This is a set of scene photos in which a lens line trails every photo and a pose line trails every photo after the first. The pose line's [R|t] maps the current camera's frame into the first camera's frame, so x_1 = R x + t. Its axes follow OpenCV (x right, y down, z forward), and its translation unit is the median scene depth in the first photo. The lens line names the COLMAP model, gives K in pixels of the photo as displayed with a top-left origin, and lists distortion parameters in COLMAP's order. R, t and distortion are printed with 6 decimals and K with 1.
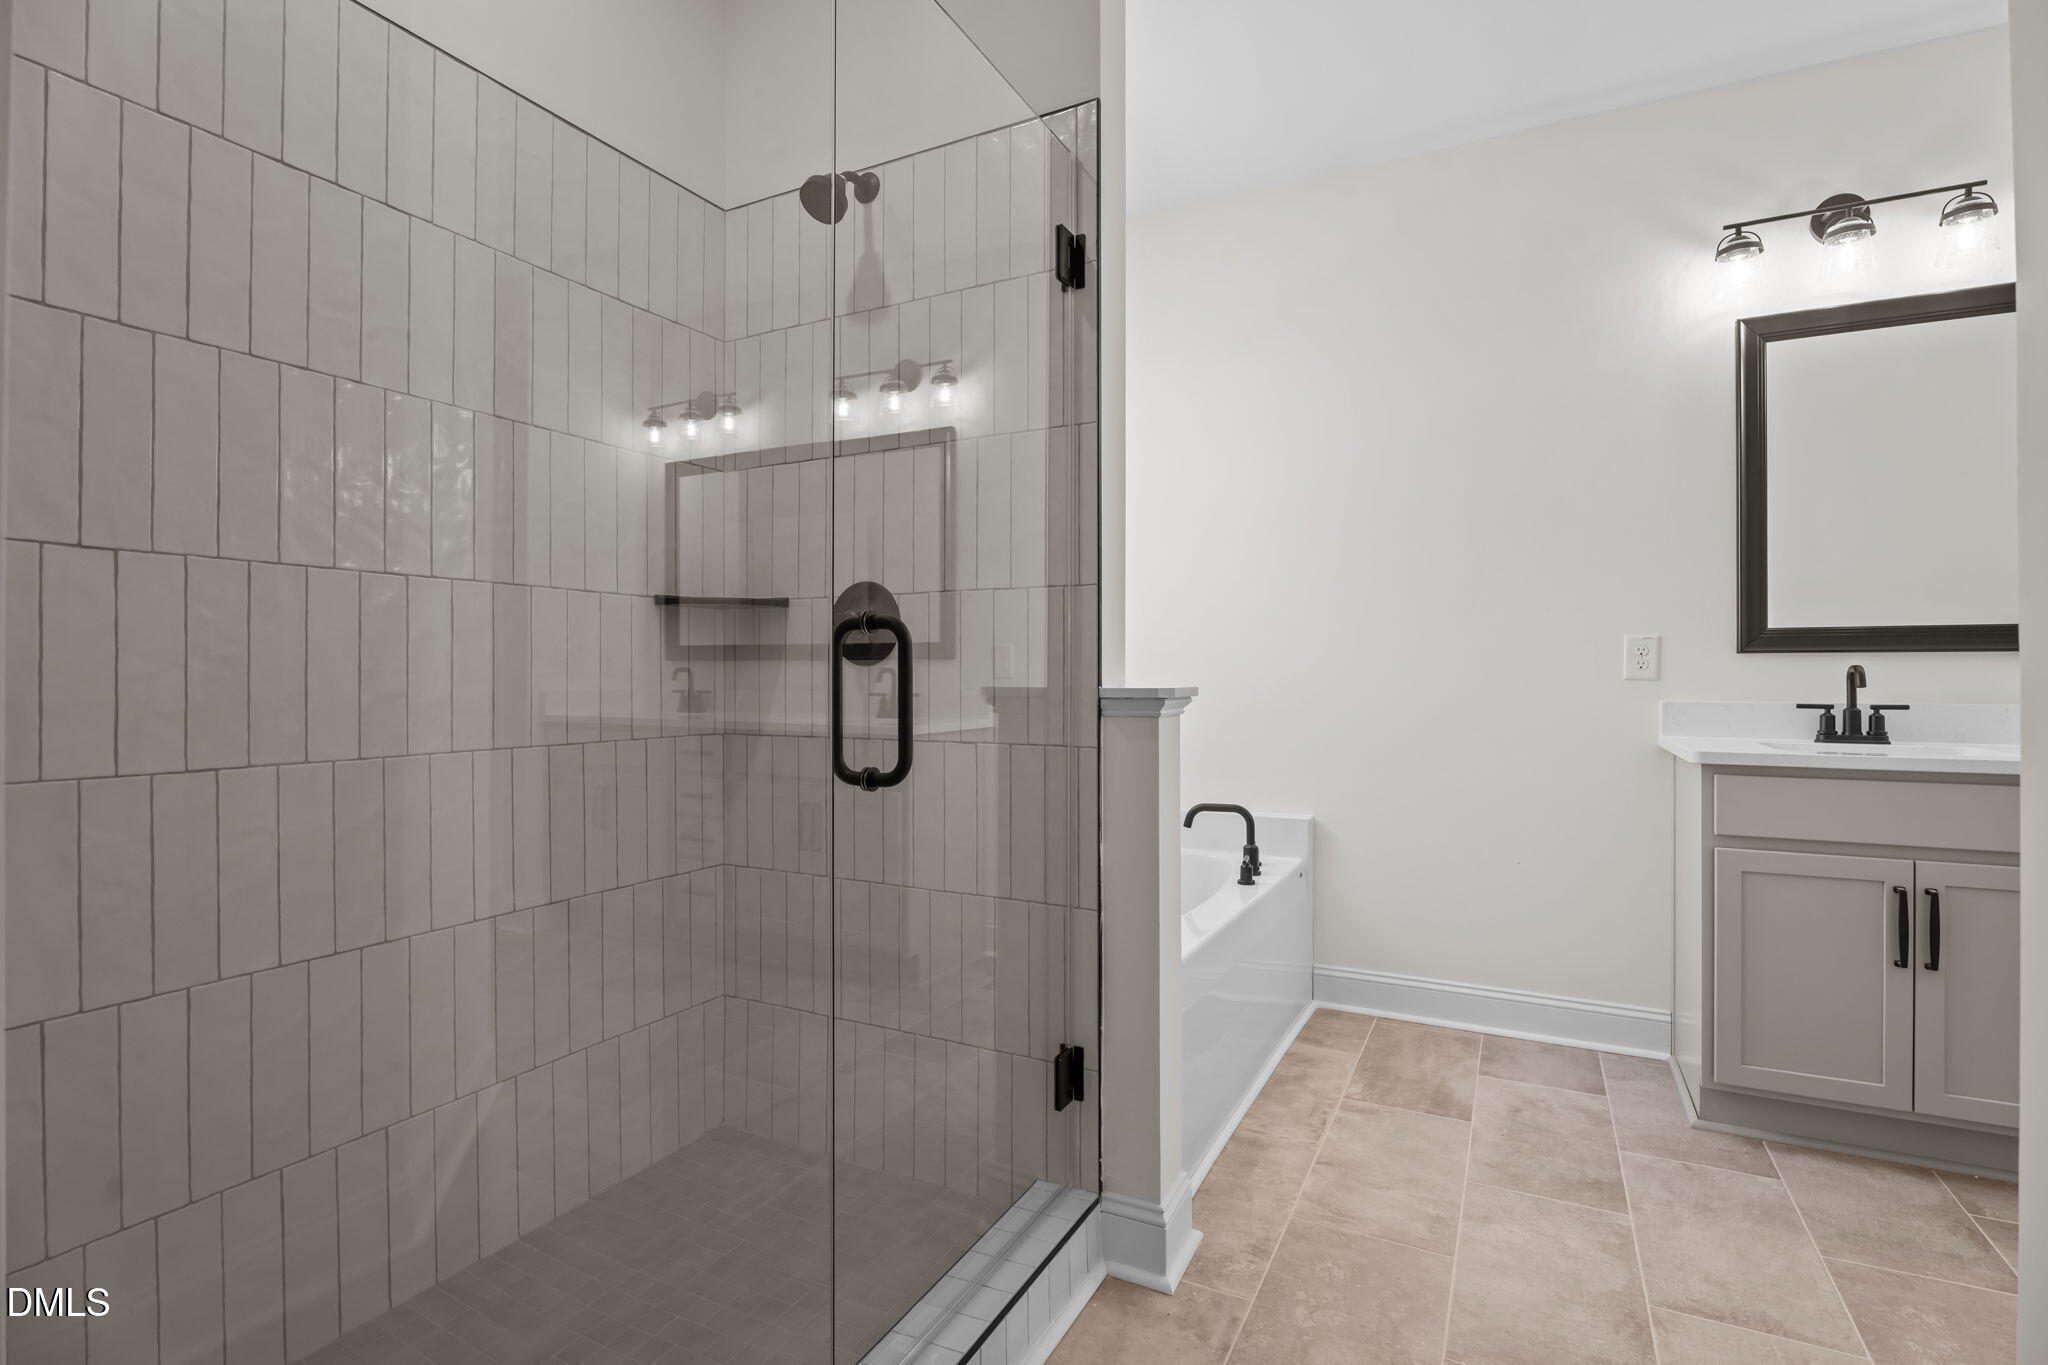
lens RADIAL K [[956.3, 0, 1029.2], [0, 956.3, 675.7], [0, 0, 1]] dist [-0.005003, -0.000874]
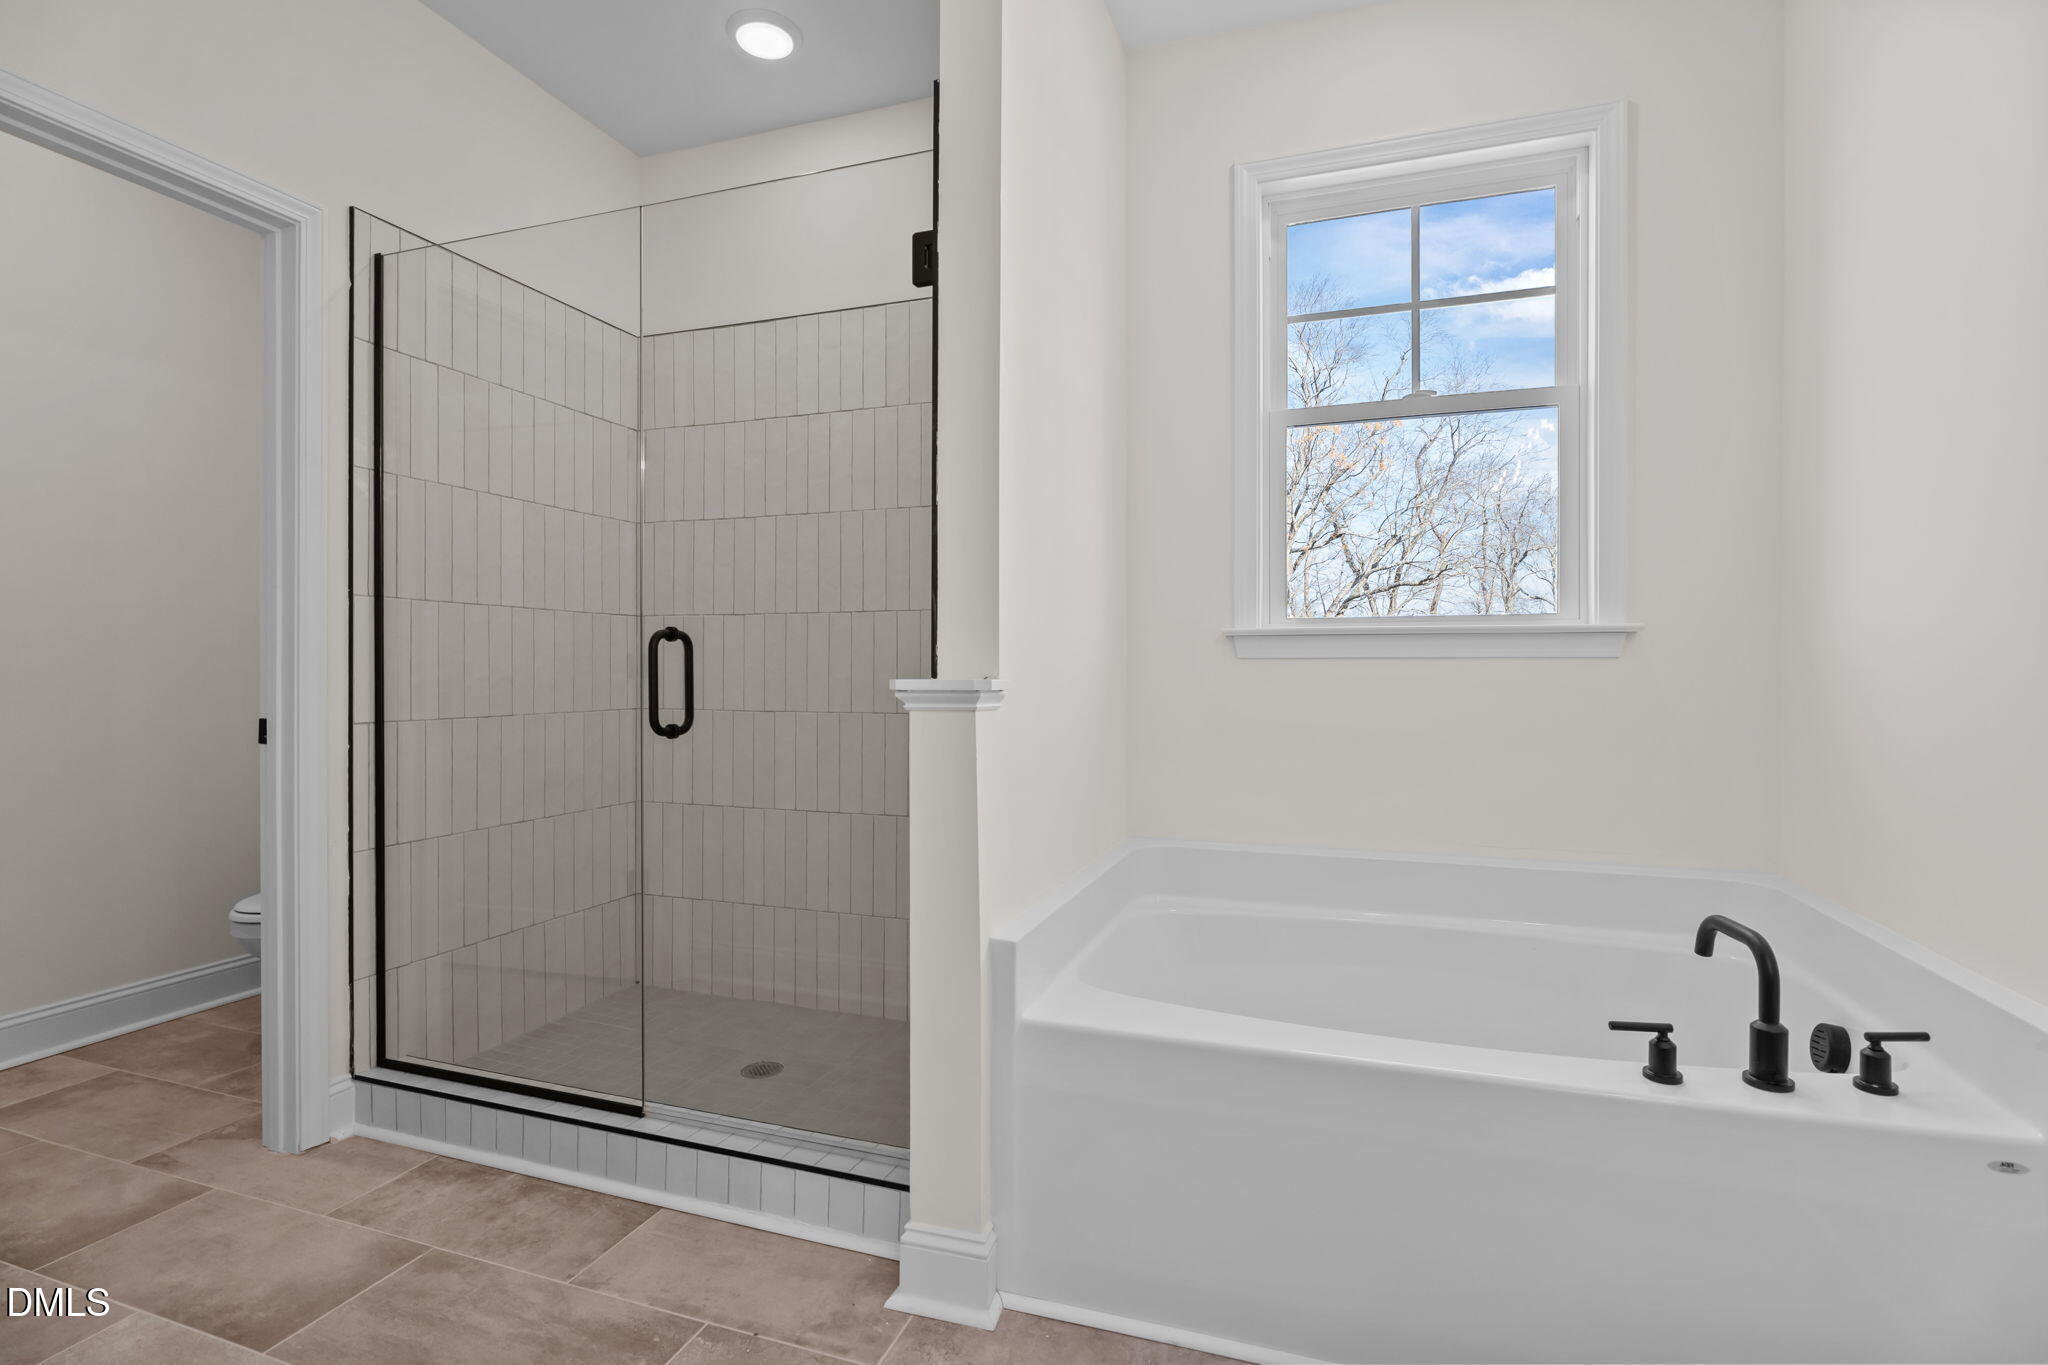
lens RADIAL K [[956.3, 0, 1029.2], [0, 956.3, 675.7], [0, 0, 1]] dist [-0.005003, -0.000874]
pose [[0.150428, 0.004938, -0.988609, 1.177063], [0.003572, 0.999978, 0.005539, 0.006084], [0.988615, -0.004365, 0.150407, 1.051076]]
